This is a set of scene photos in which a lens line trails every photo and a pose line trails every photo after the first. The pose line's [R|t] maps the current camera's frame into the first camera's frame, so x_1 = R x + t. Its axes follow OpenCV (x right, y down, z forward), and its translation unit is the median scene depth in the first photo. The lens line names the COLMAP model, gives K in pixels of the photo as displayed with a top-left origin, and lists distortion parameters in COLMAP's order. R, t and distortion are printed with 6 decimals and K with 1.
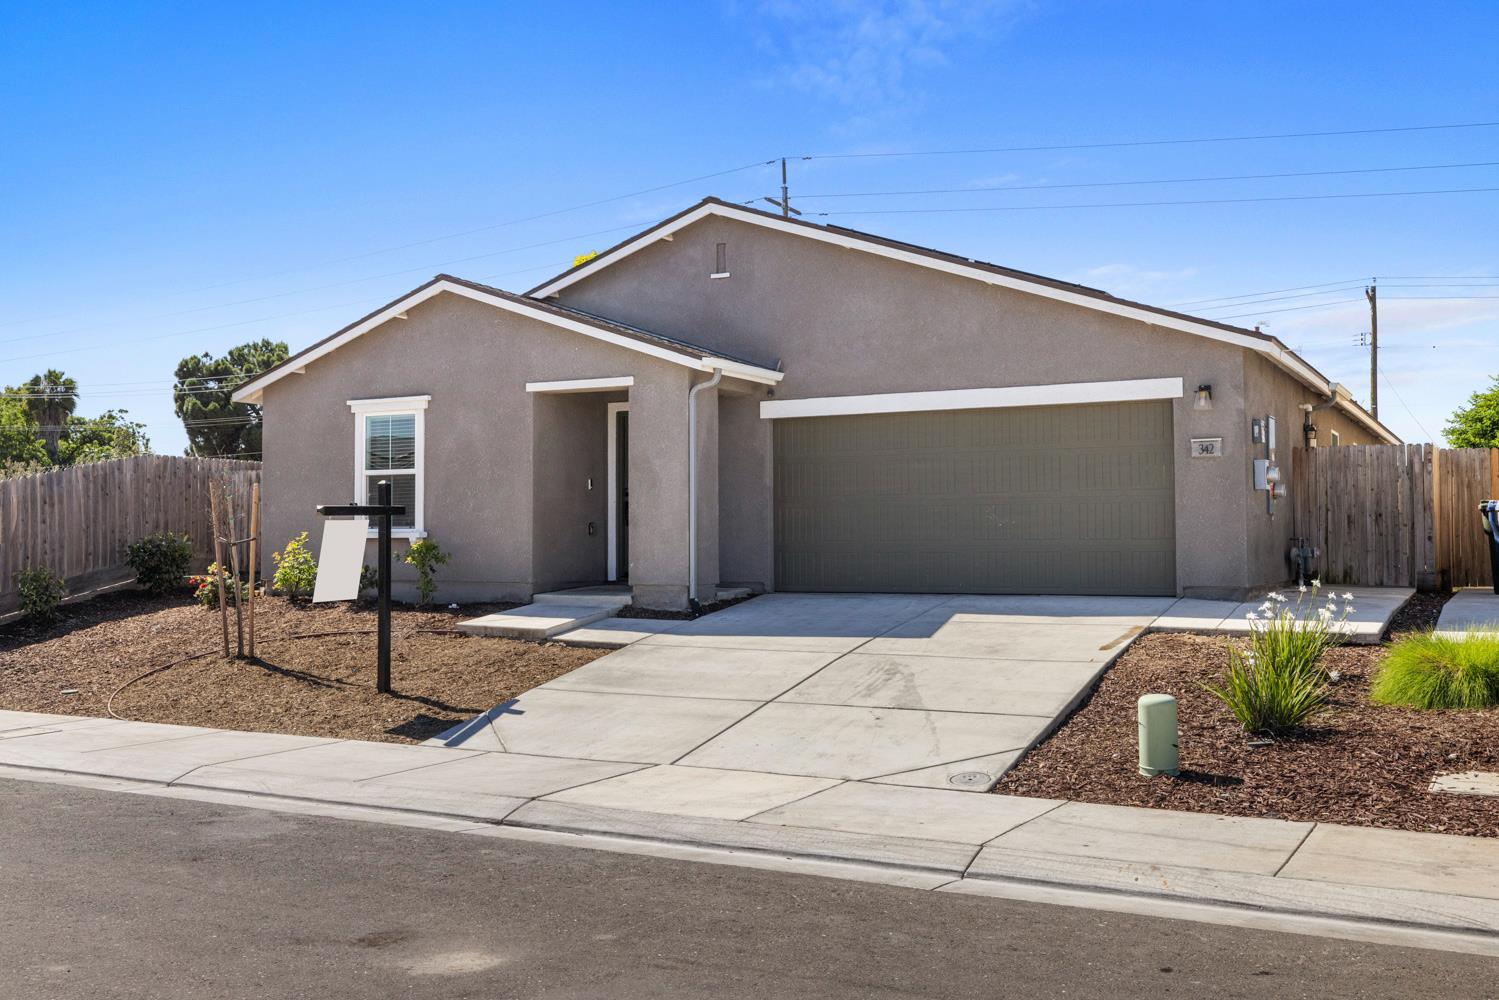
lens RADIAL K [[1421.3, 0, 750.1], [0, 1421.3, 500.8], [0, 0, 1]] dist [0.003185, 0.000000]
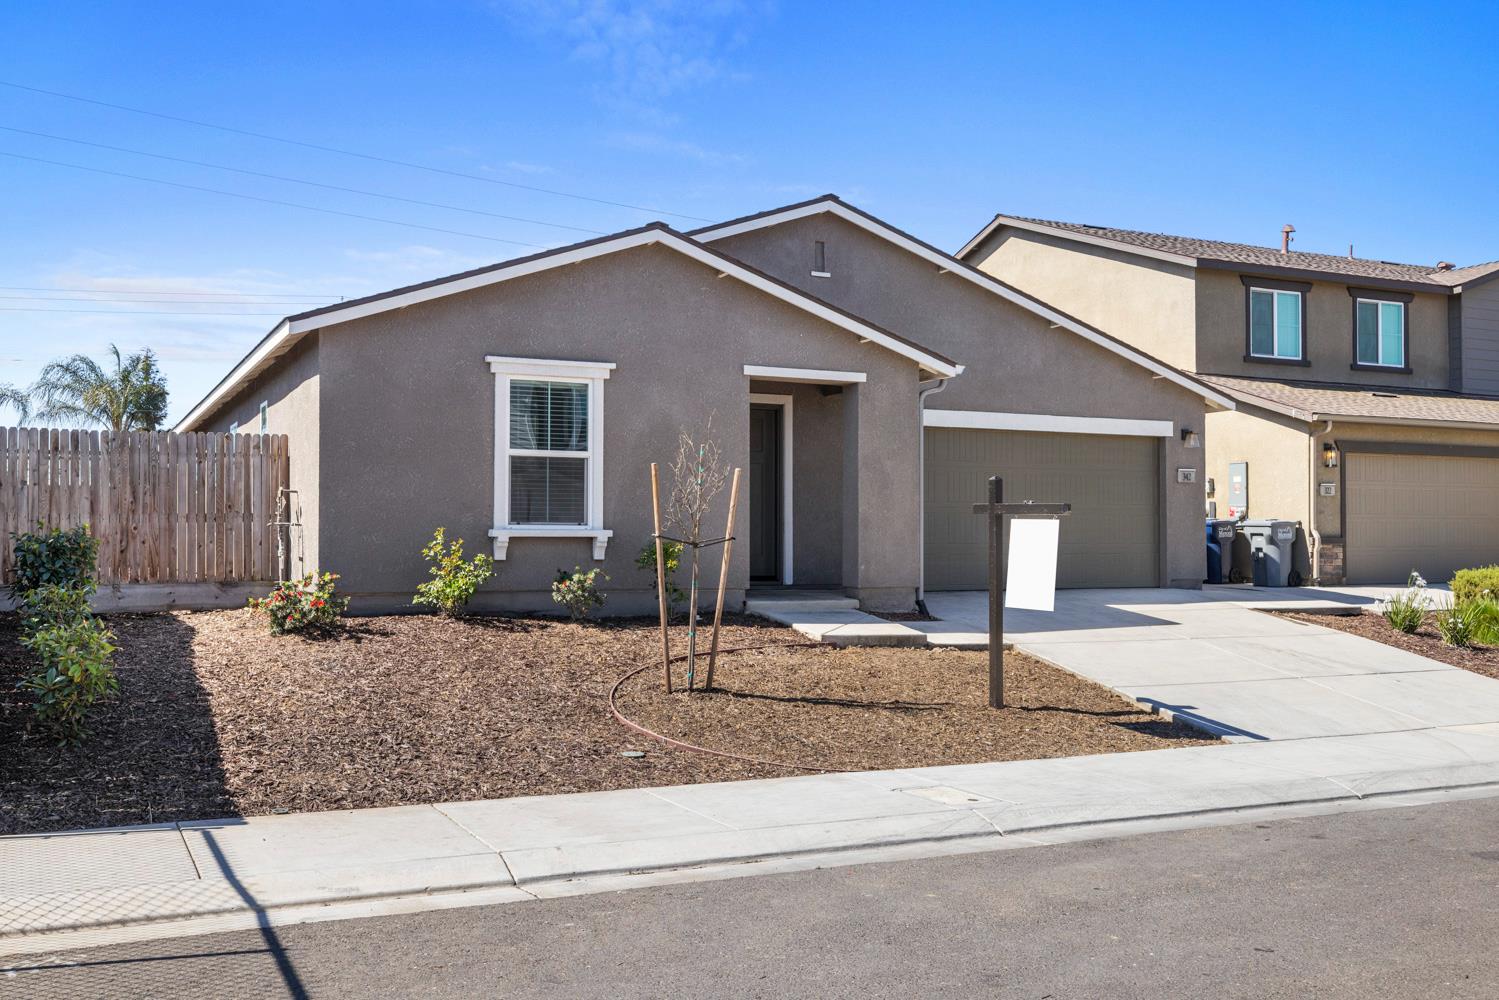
lens RADIAL K [[1421.3, 0, 746.2], [0, 1421.3, 507.3], [0, 0, 1]] dist [0.003185, 0.000000]
pose [[0.594161, 0.025428, 0.803944, -0.874136], [-0.027867, 0.999551, -0.011020, 0.016332], [-0.803863, -0.015856, 0.594602, 0.469080]]
